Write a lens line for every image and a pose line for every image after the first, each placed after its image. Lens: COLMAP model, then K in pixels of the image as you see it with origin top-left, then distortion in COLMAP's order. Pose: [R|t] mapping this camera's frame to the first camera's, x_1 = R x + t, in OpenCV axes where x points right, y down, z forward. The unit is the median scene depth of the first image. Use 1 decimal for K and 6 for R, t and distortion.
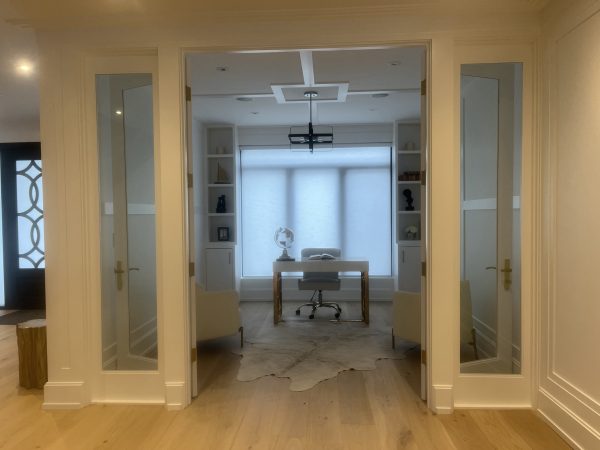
lens RADIAL K [[426.7, 0, 300.0], [0, 426.7, 225.0], [0, 0, 1]] dist [0.001497, -0.002063]
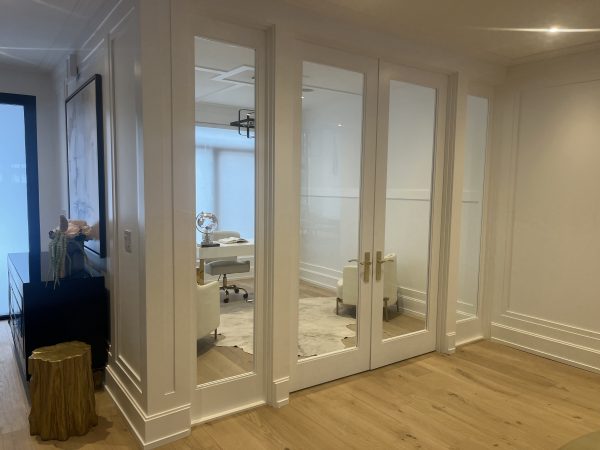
lens RADIAL K [[426.7, 0, 300.0], [0, 426.7, 225.0], [0, 0, 1]] dist [0.001497, -0.002063]
pose [[0.804034, -0.022628, 0.594152, -0.605886], [-0.011895, 0.998463, 0.054124, -0.023630], [-0.594464, -0.050585, 0.802530, 0.155292]]
